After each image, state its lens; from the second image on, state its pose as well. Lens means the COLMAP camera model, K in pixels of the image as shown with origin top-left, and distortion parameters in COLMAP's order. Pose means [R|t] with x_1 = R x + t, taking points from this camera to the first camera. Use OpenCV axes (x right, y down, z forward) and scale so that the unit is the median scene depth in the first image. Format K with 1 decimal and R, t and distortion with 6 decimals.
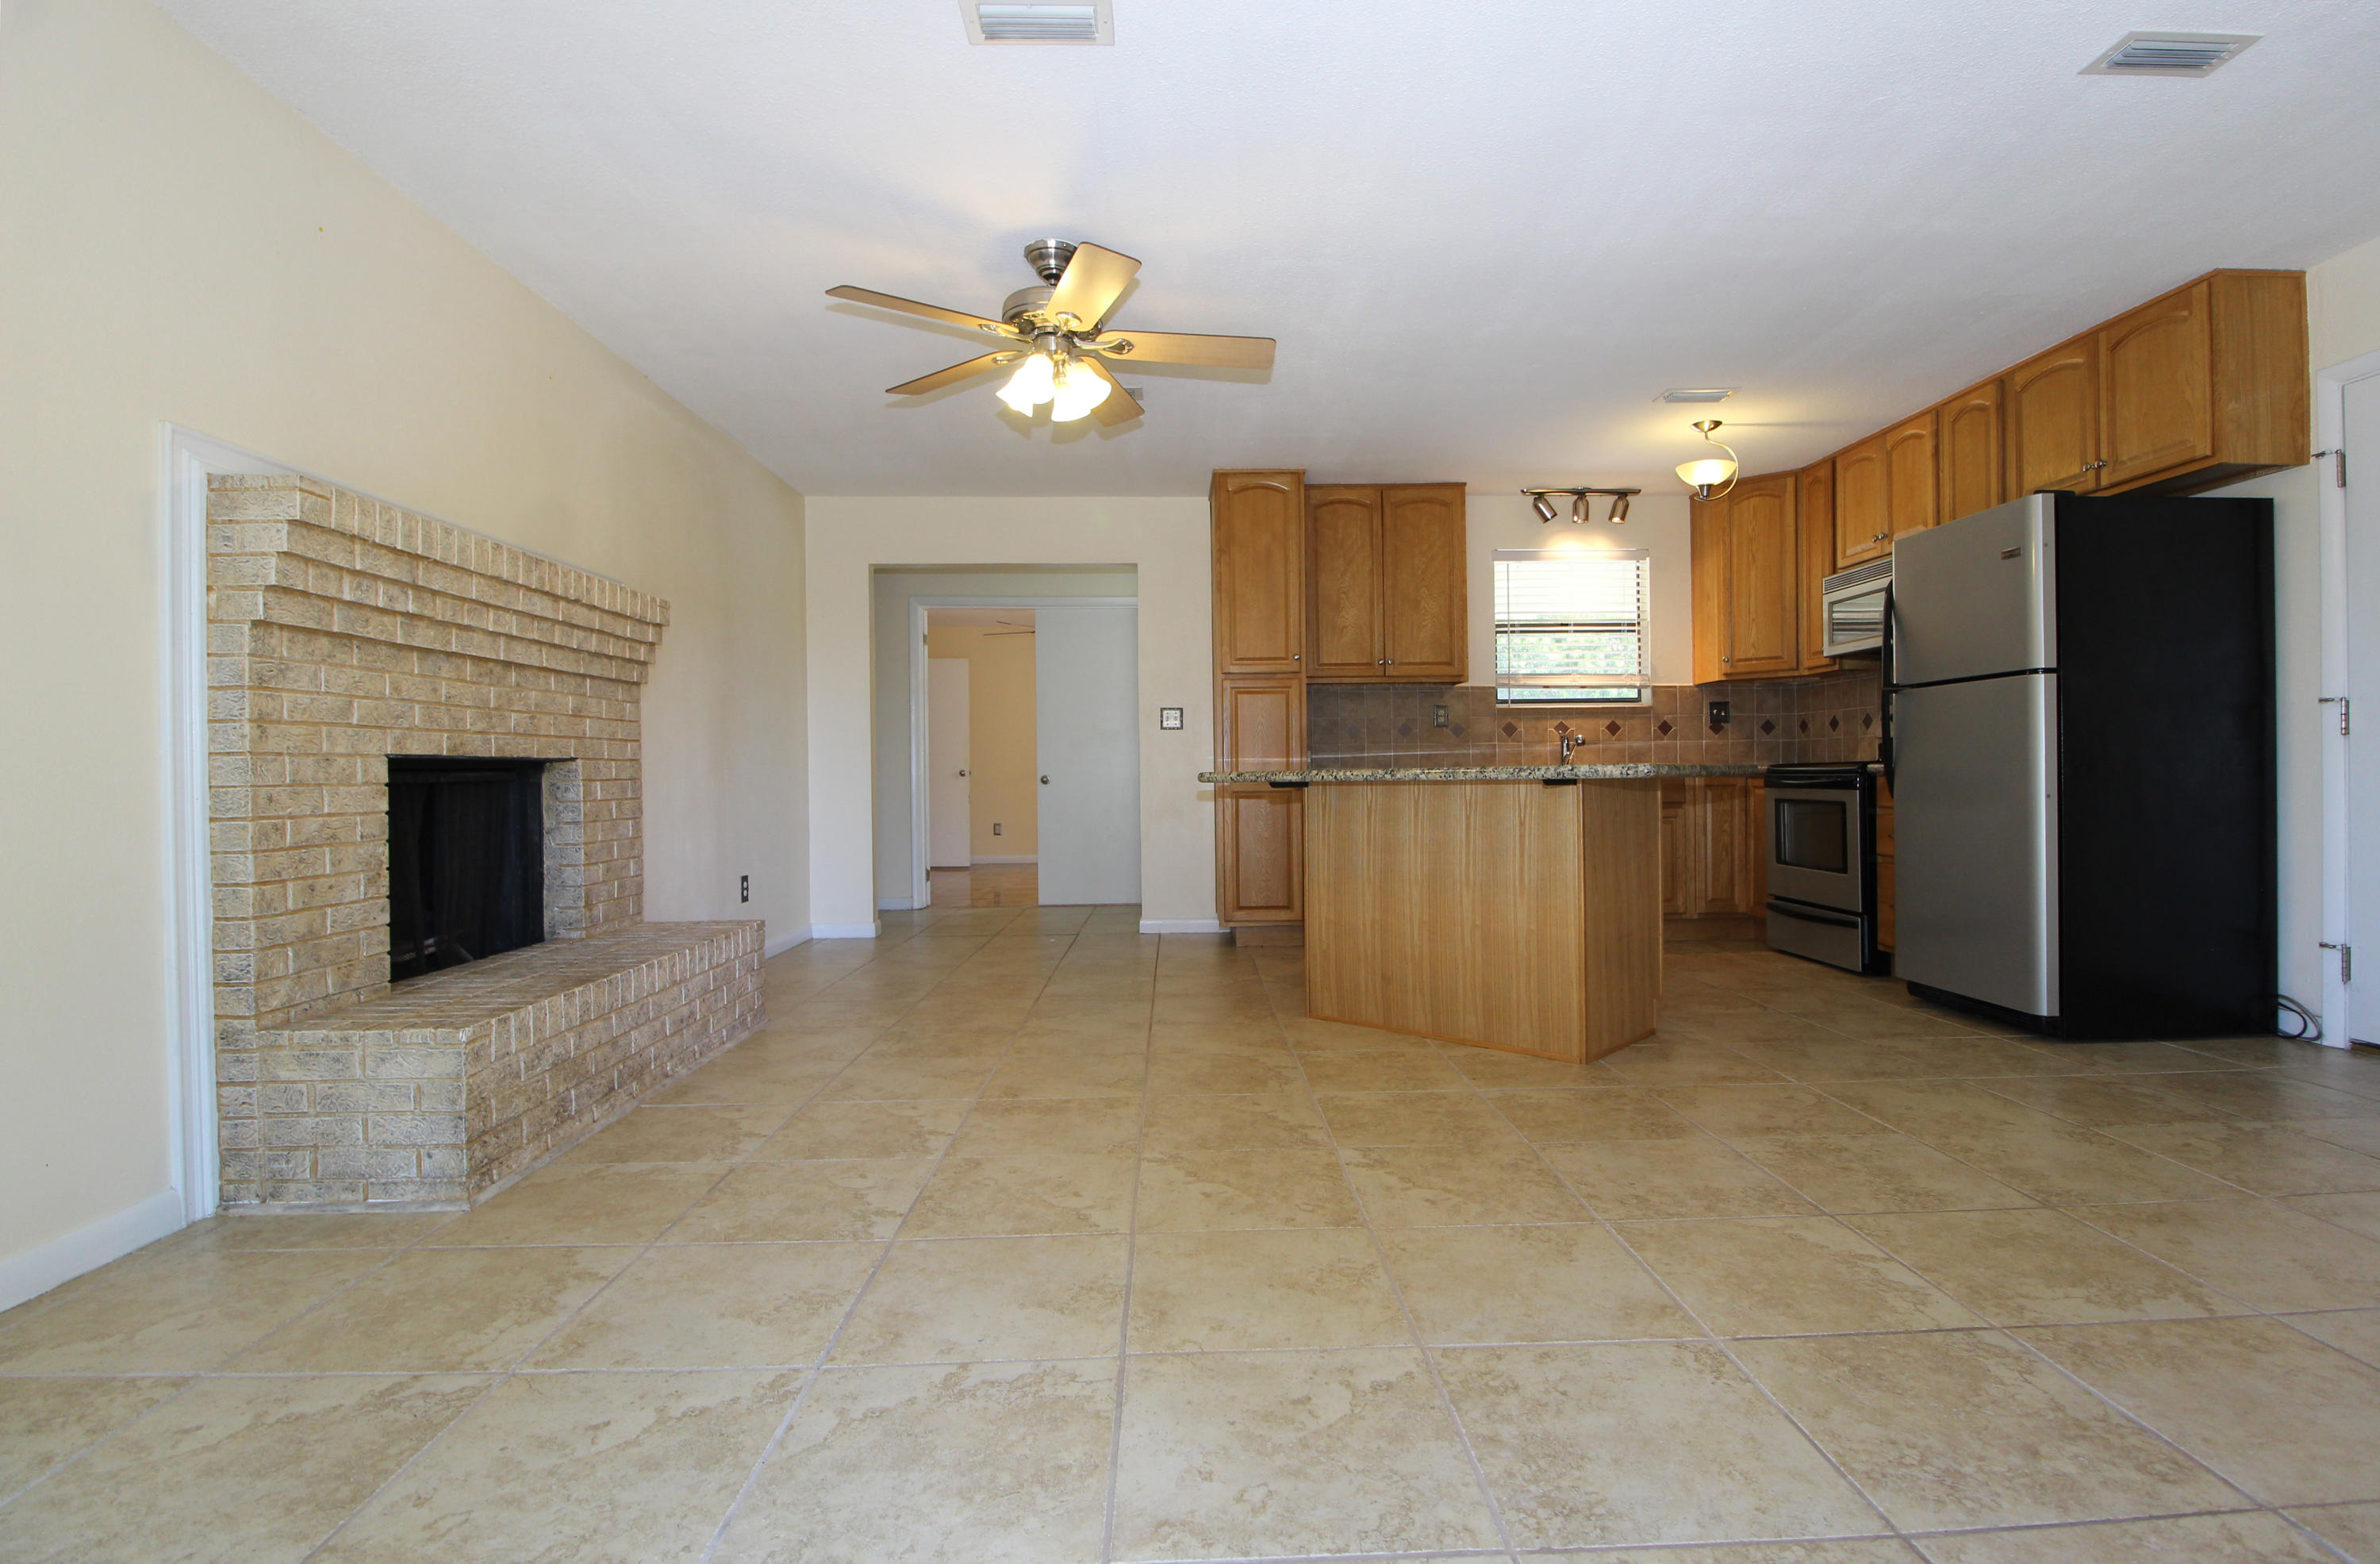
lens RADIAL K [[1113.1, 0, 1214.1], [0, 1113.1, 773.8], [0, 0, 1]] dist [-0.008494, -0.005126]
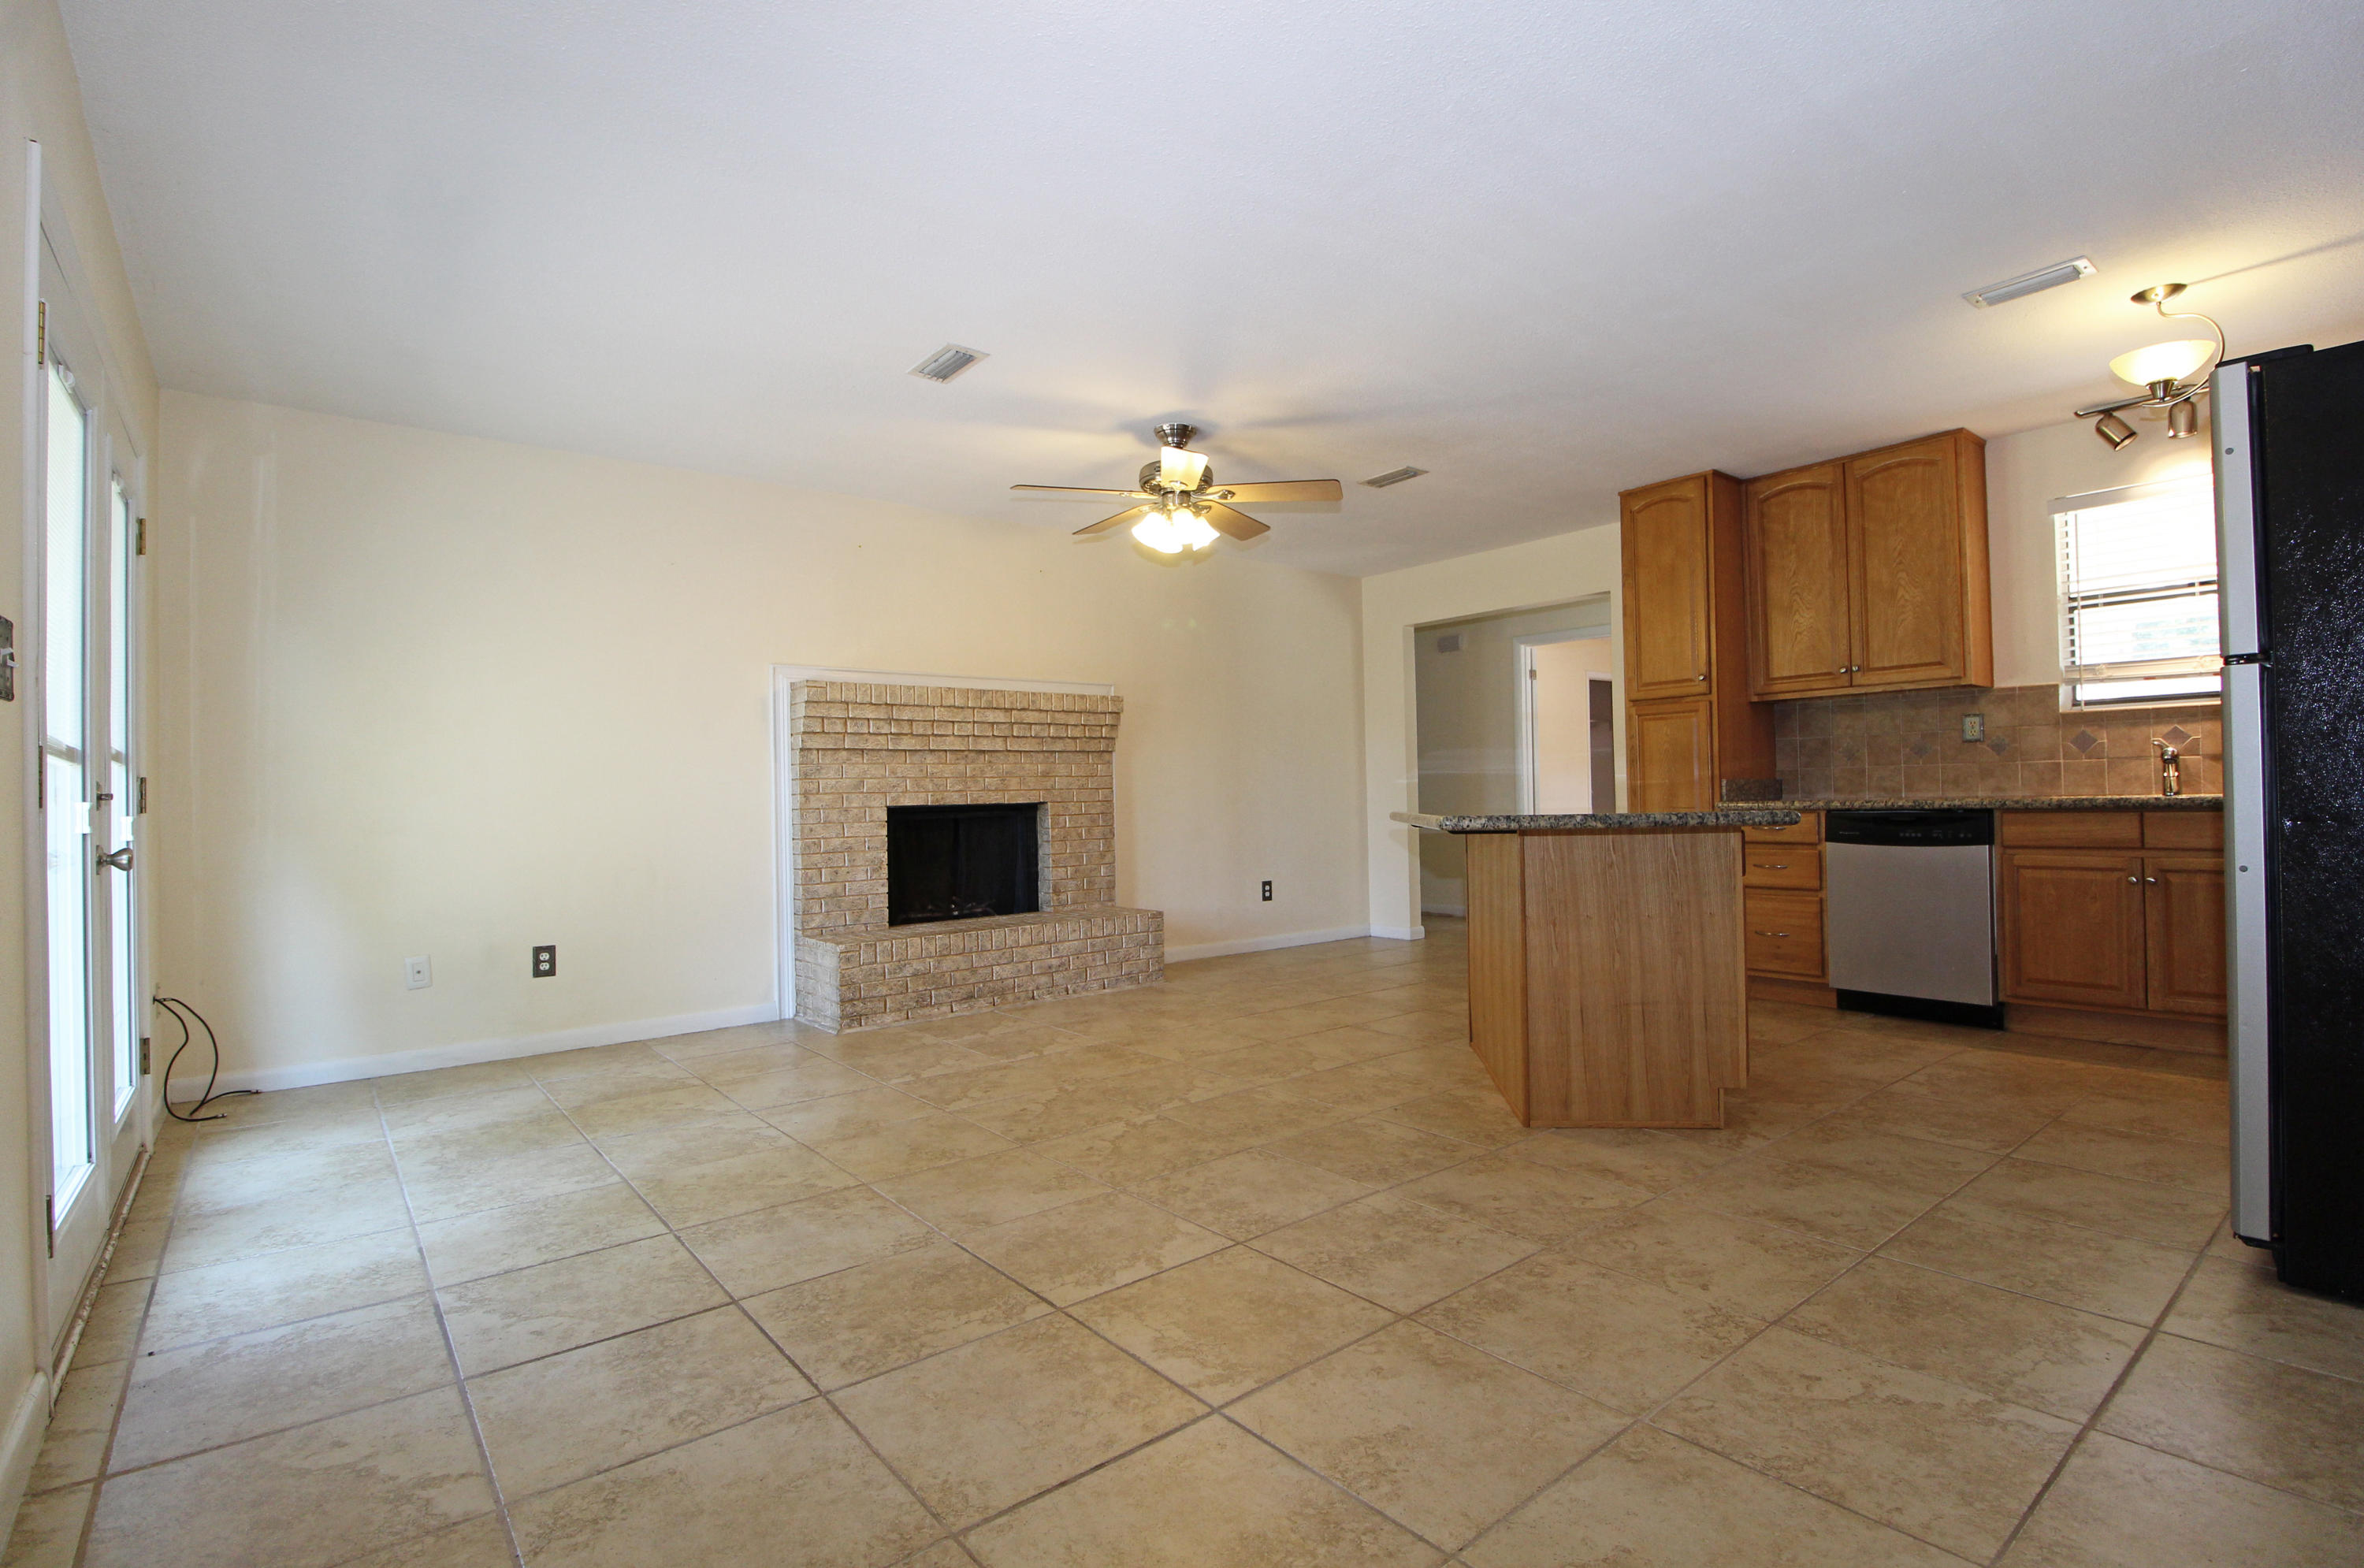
lens RADIAL K [[1101.1, 0, 1211.9], [0, 1101.1, 788.1], [0, 0, 1]] dist [-0.007420, -0.006626]
pose [[0.613142, -0.009091, -0.789920, 0.801273], [0.014189, 0.999899, -0.000493, -0.028413], [0.789845, -0.010906, 0.613210, 0.183784]]
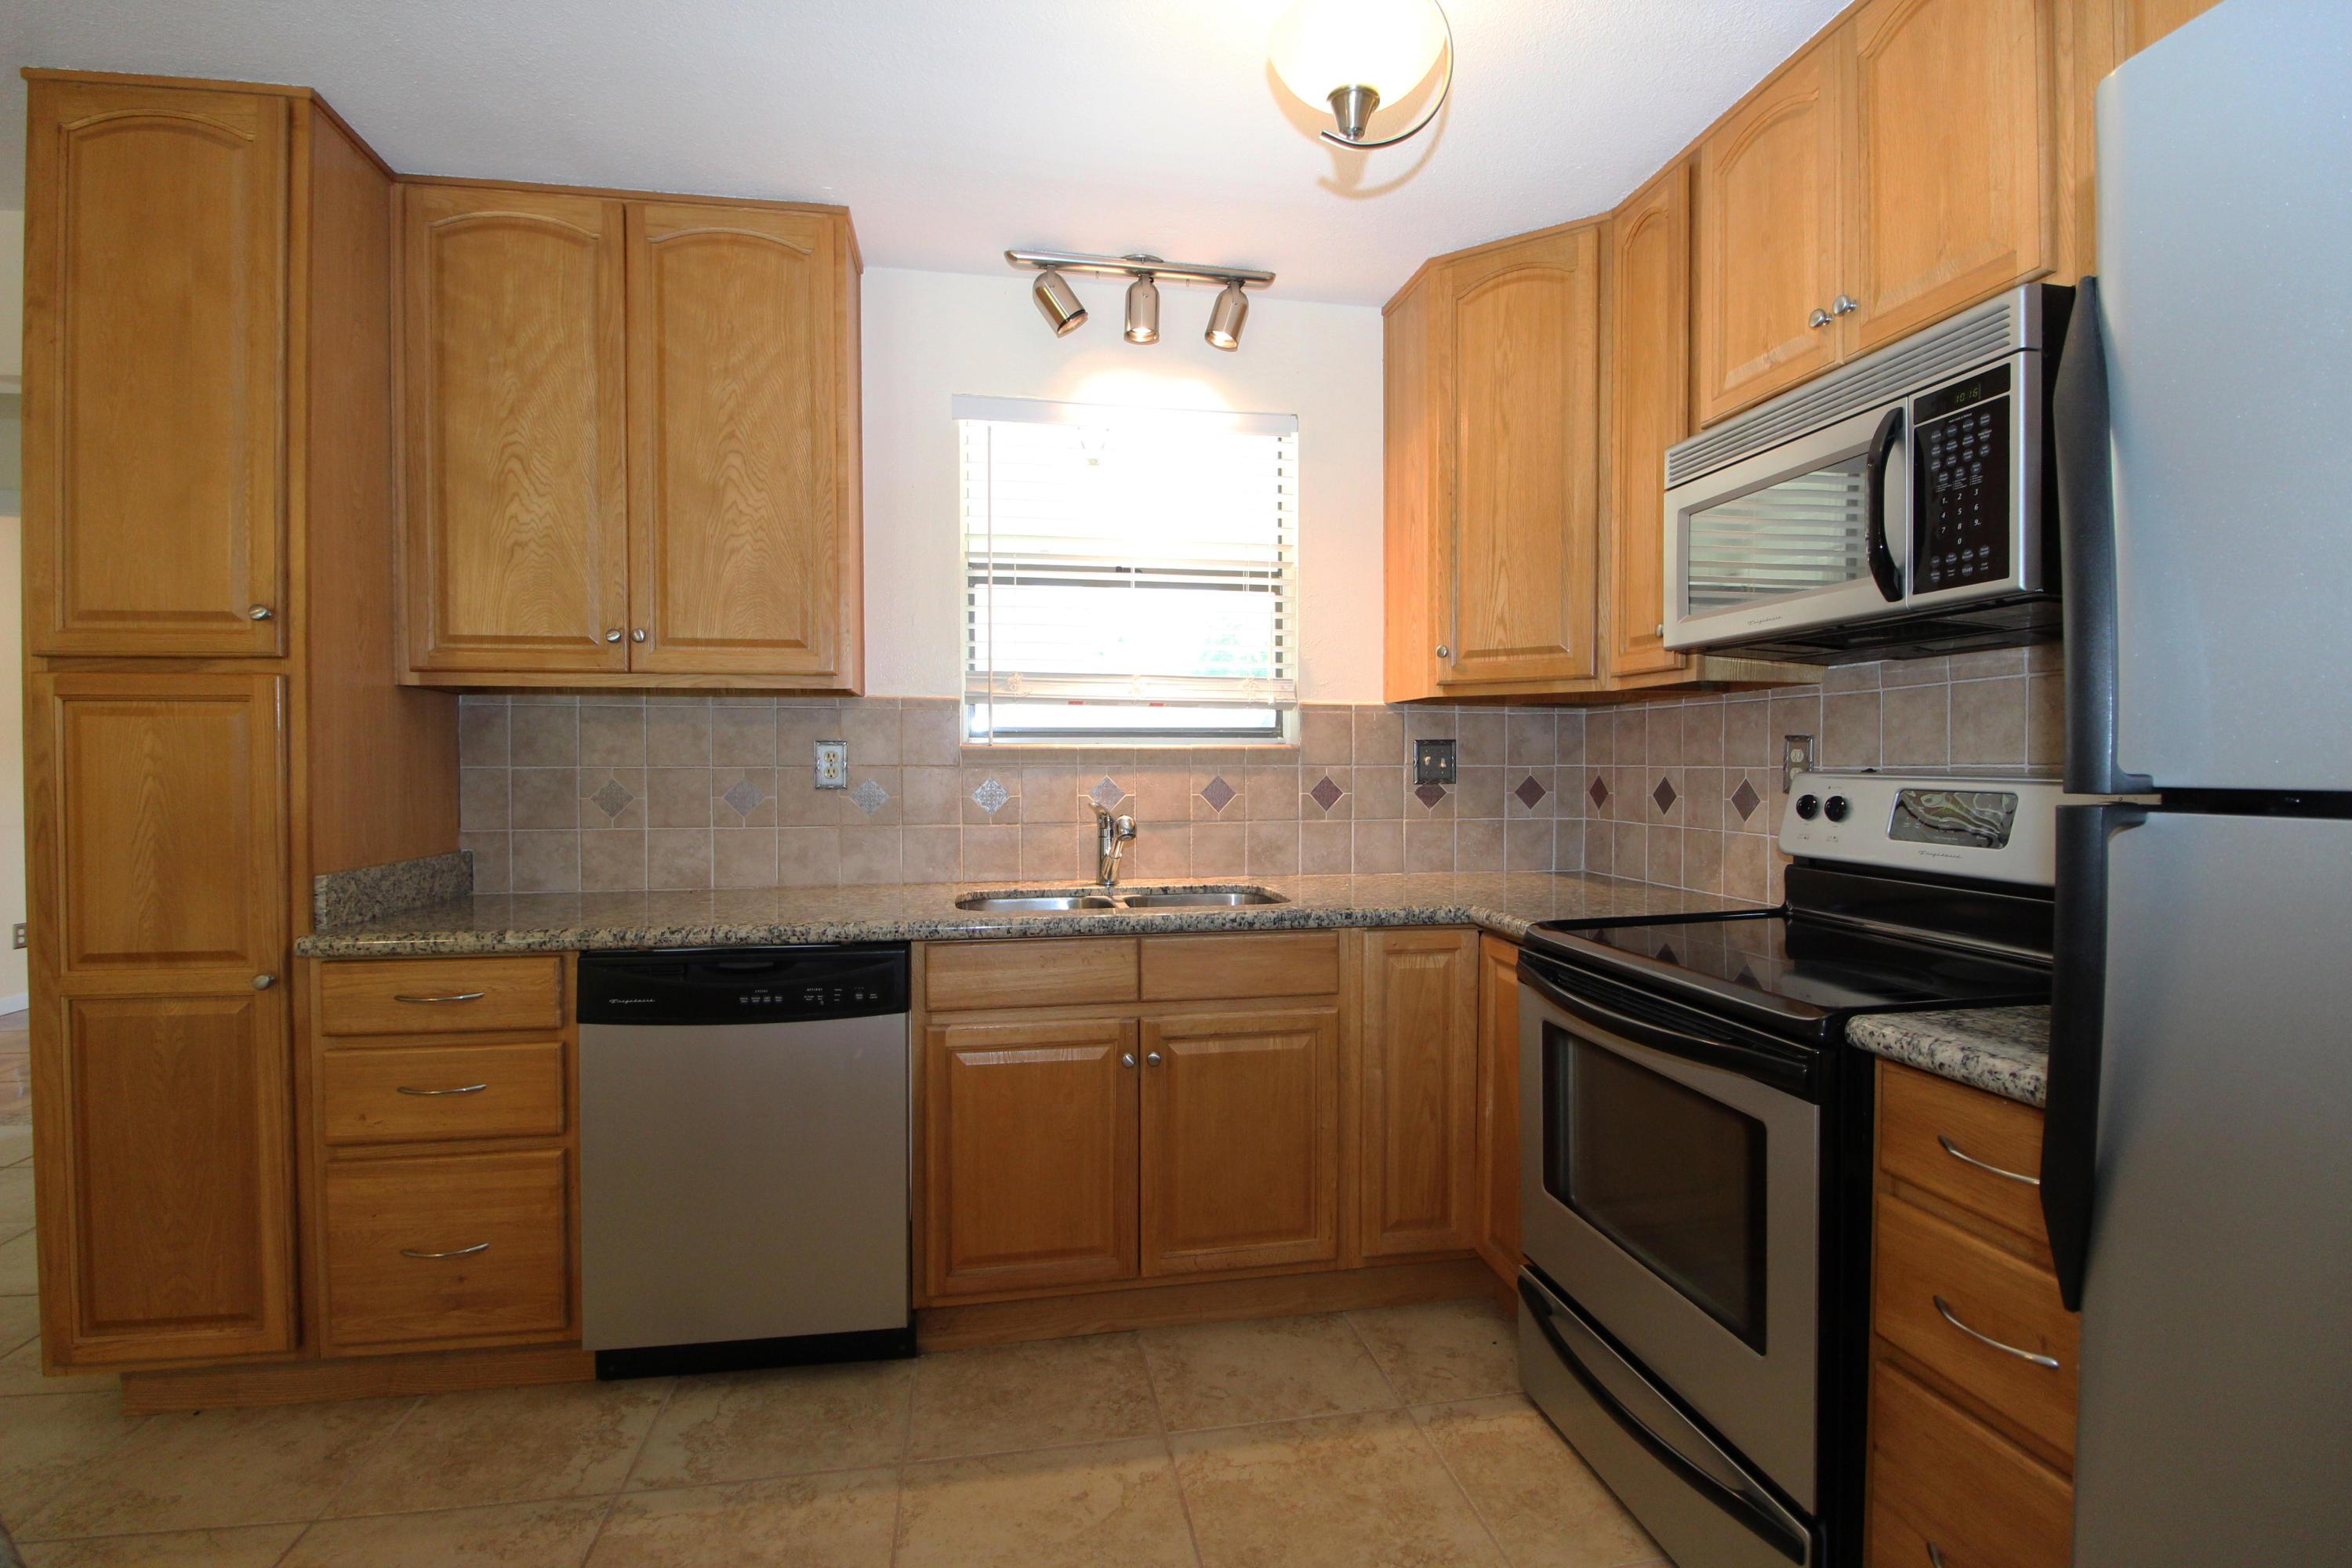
lens RADIAL K [[1095.6, 0, 1178.3], [0, 1095.6, 774.3], [0, 0, 1]] dist [-0.007420, -0.006626]
pose [[0.988984, 0.008567, 0.147775, 0.458956], [-0.010195, 0.999895, 0.010267, -0.089586], [-0.147672, -0.011661, 0.988968, 0.915209]]
